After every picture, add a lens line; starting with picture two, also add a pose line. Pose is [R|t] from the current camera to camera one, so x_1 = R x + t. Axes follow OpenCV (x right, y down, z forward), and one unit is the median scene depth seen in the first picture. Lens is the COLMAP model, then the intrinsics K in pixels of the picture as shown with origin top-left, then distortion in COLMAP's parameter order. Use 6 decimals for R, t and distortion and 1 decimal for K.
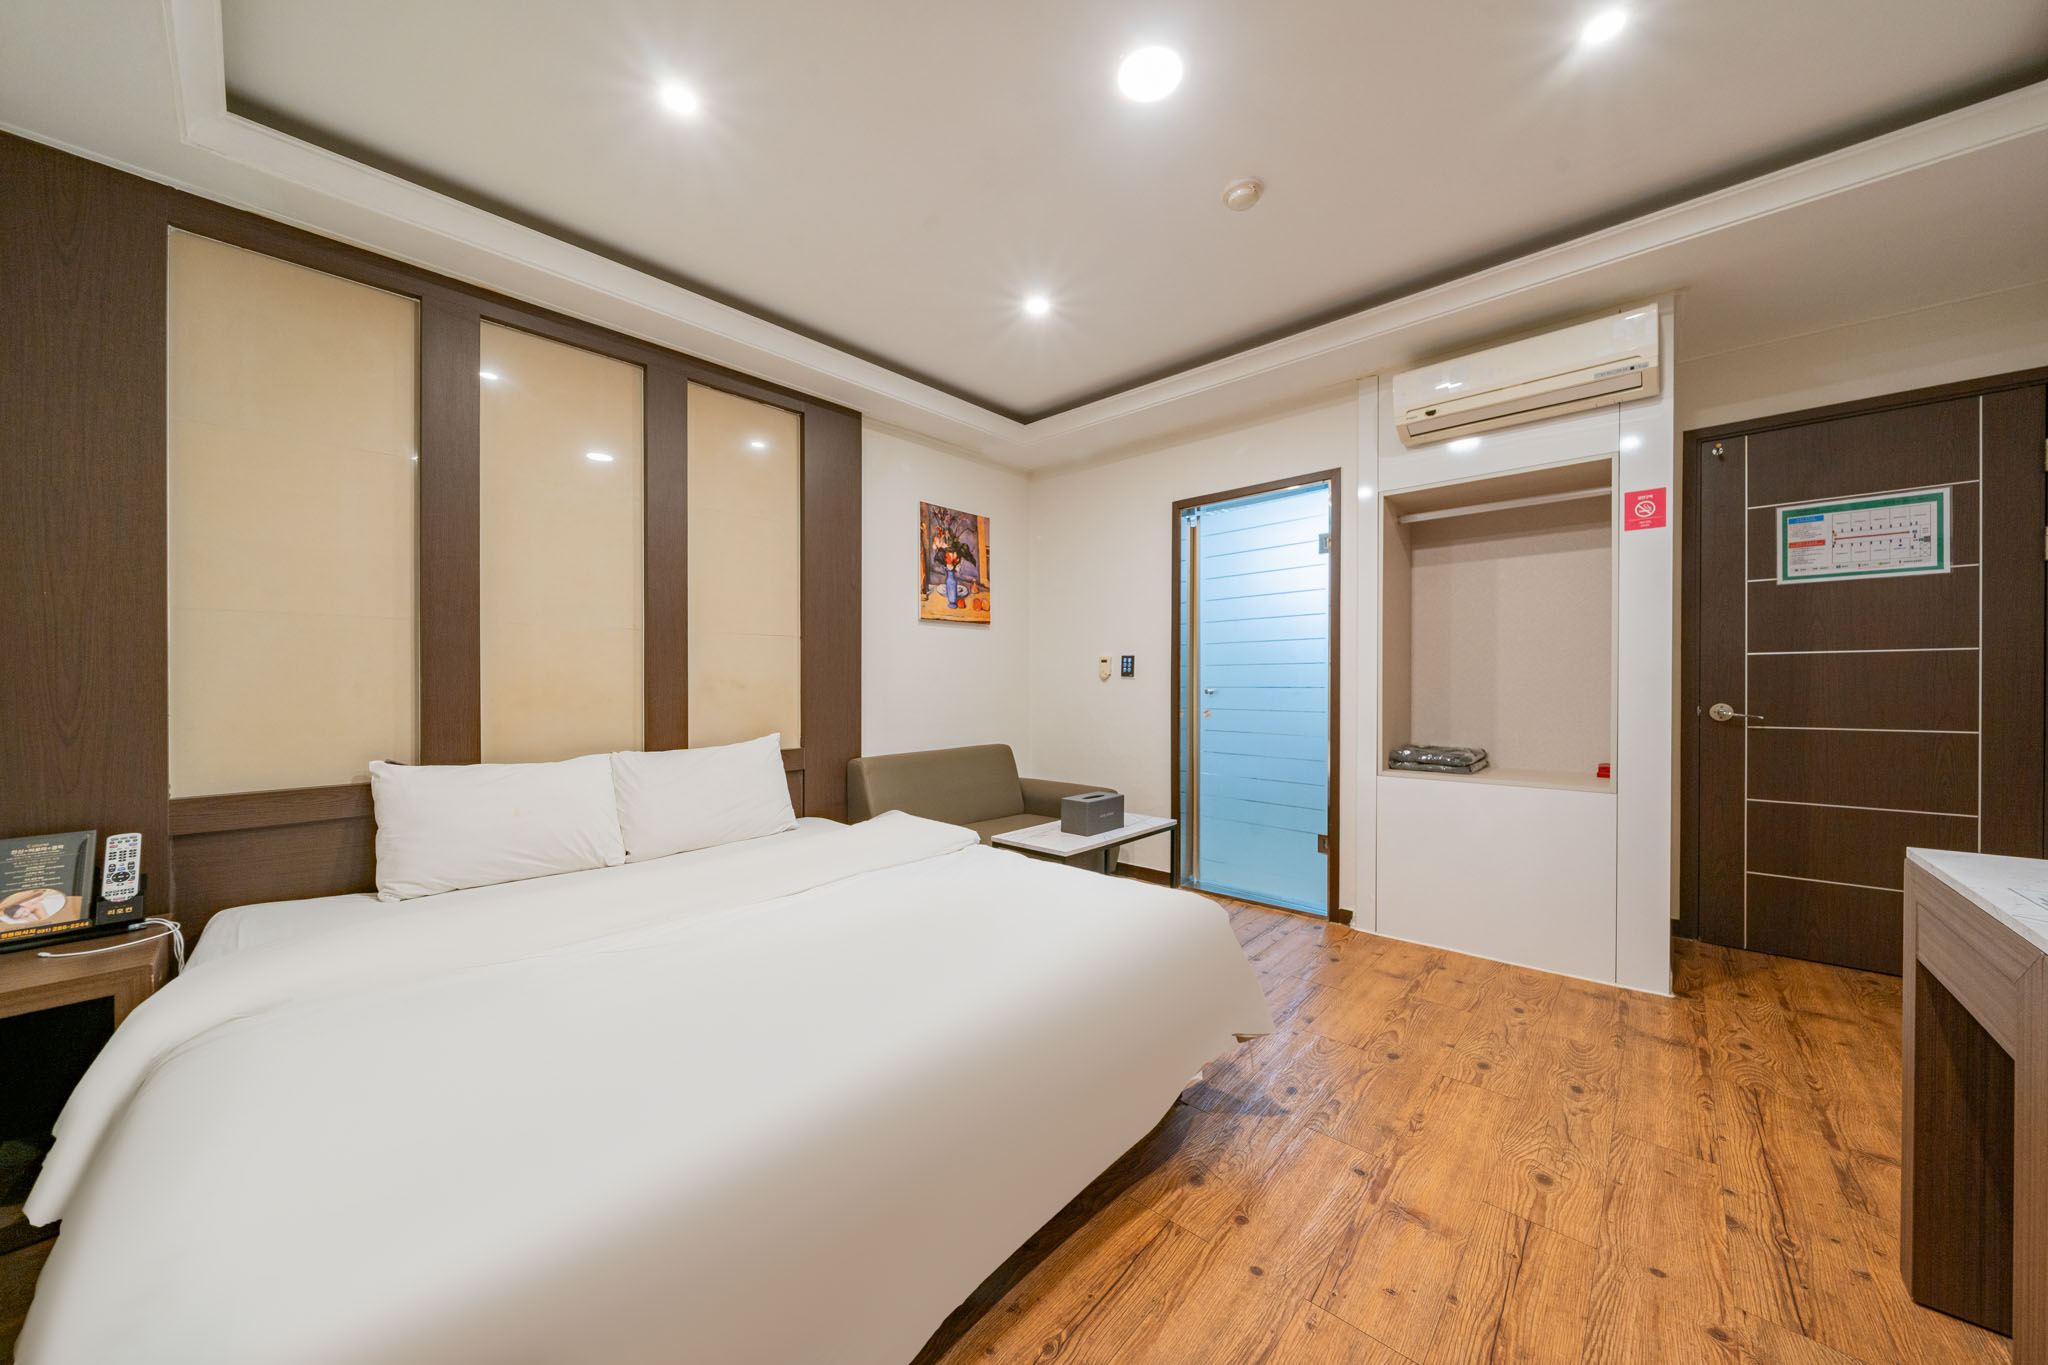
lens RADIAL K [[707.4, 0, 1040.5], [0, 707.4, 690.9], [0, 0, 1]] dist [-0.000008, 0.000262]
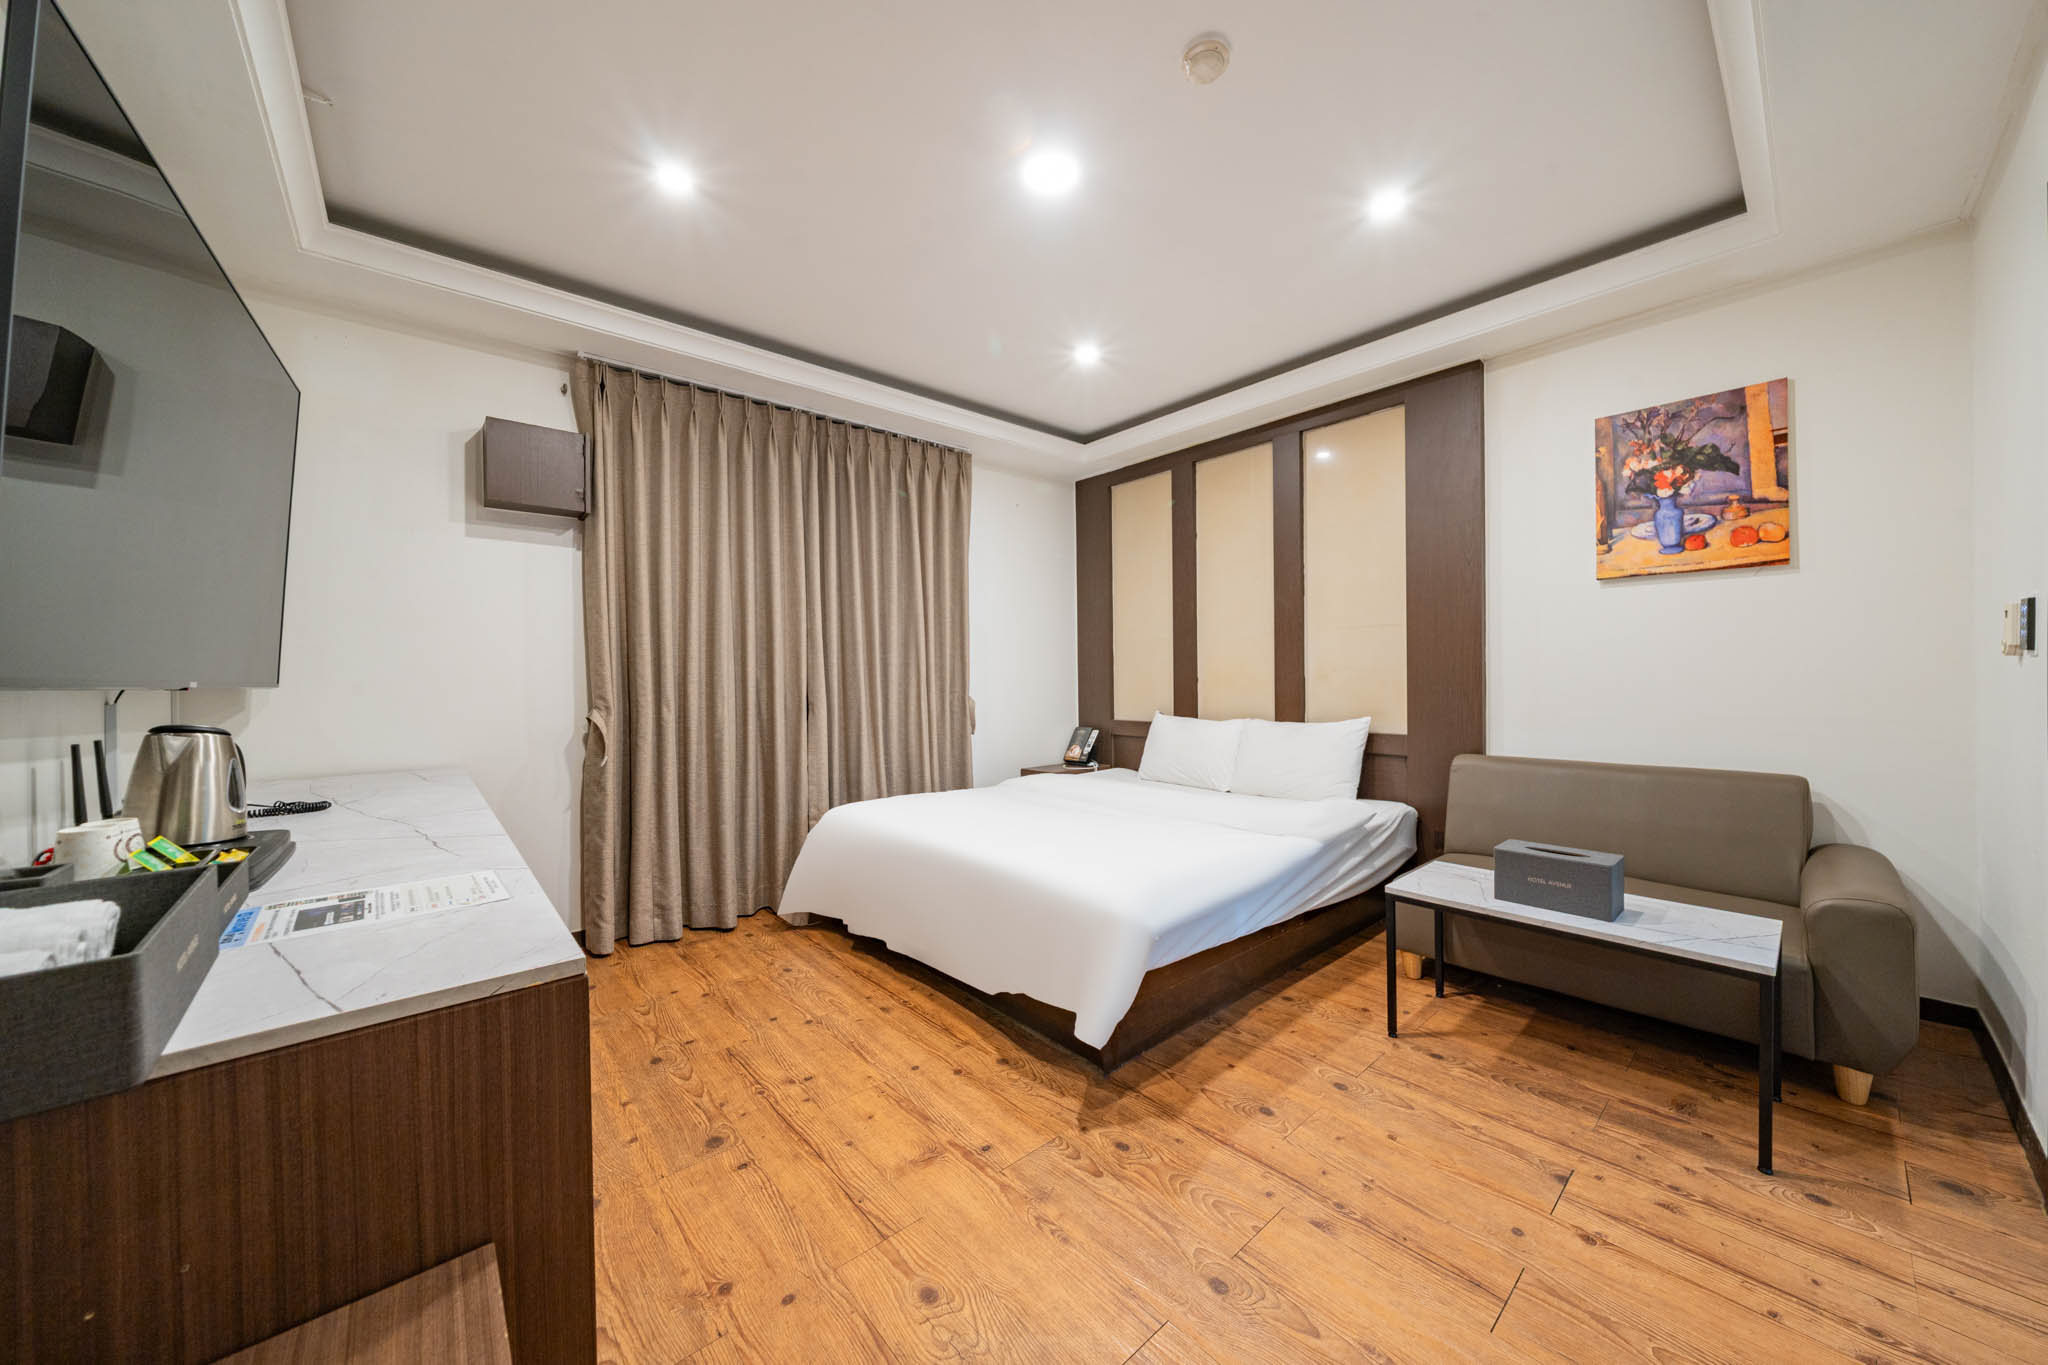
lens RADIAL K [[695.0, 0, 1024.0], [0, 695.0, 682.5], [0, 0, 1]] dist [-0.001310, 0.000024]
pose [[-0.127964, 0.016629, -0.991639, 0.685546], [-0.000108, 0.999859, 0.016781, -0.009395], [0.991779, 0.002254, -0.127944, 0.562599]]
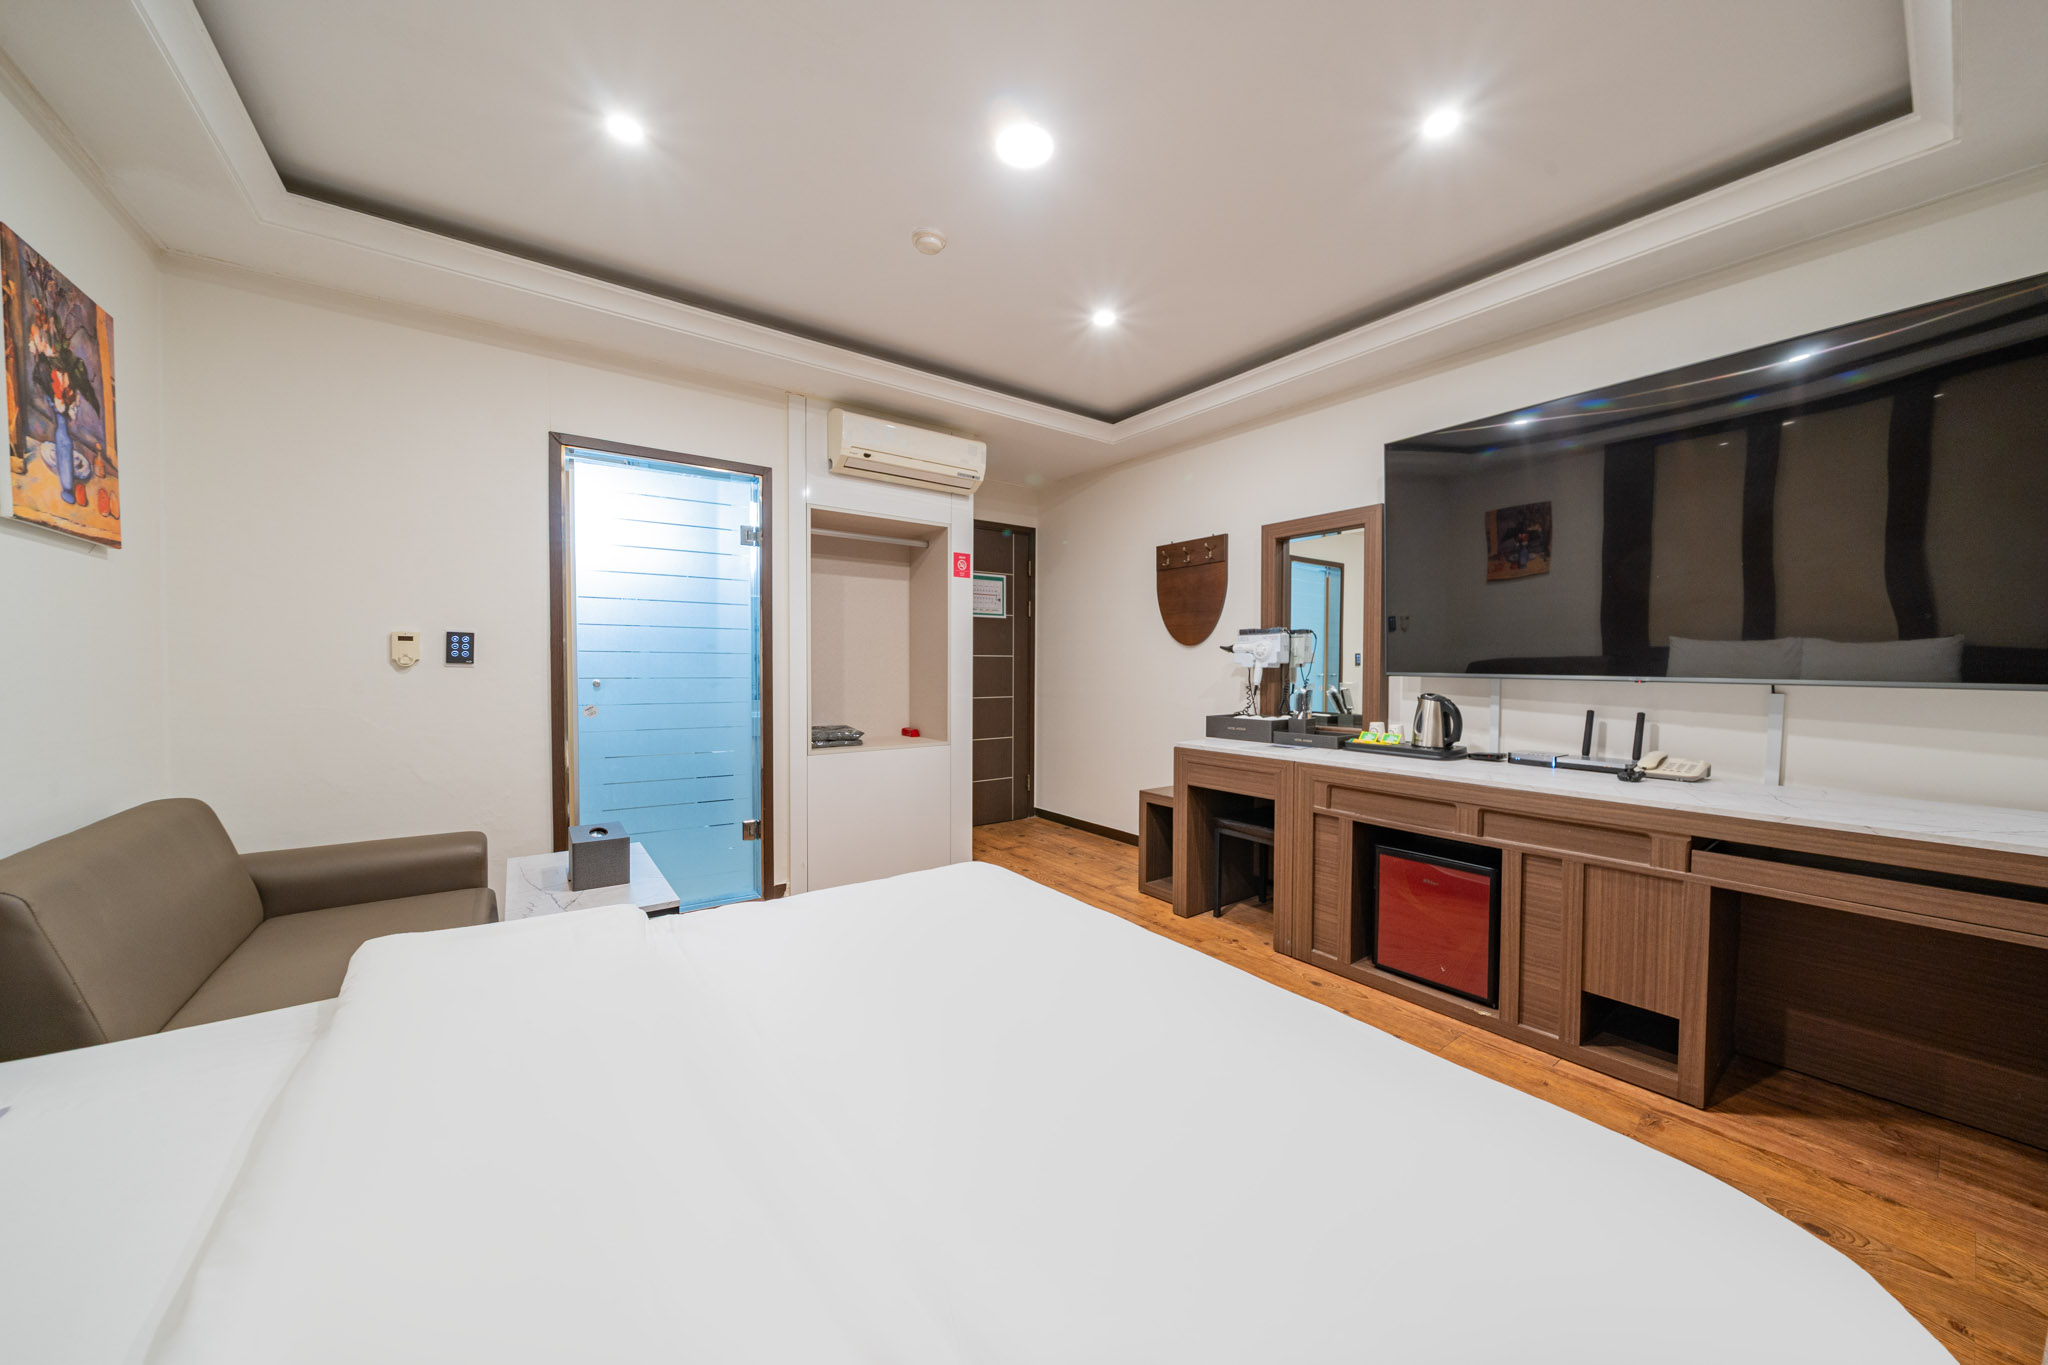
lens RADIAL K [[707.4, 0, 1040.5], [0, 707.4, 690.9], [0, 0, 1]] dist [-0.000008, 0.000262]
pose [[0.193230, -0.029096, 0.980722, -0.506554], [0.004167, 0.999576, 0.028835, -0.012992], [-0.981145, -0.001485, 0.193269, 0.381620]]
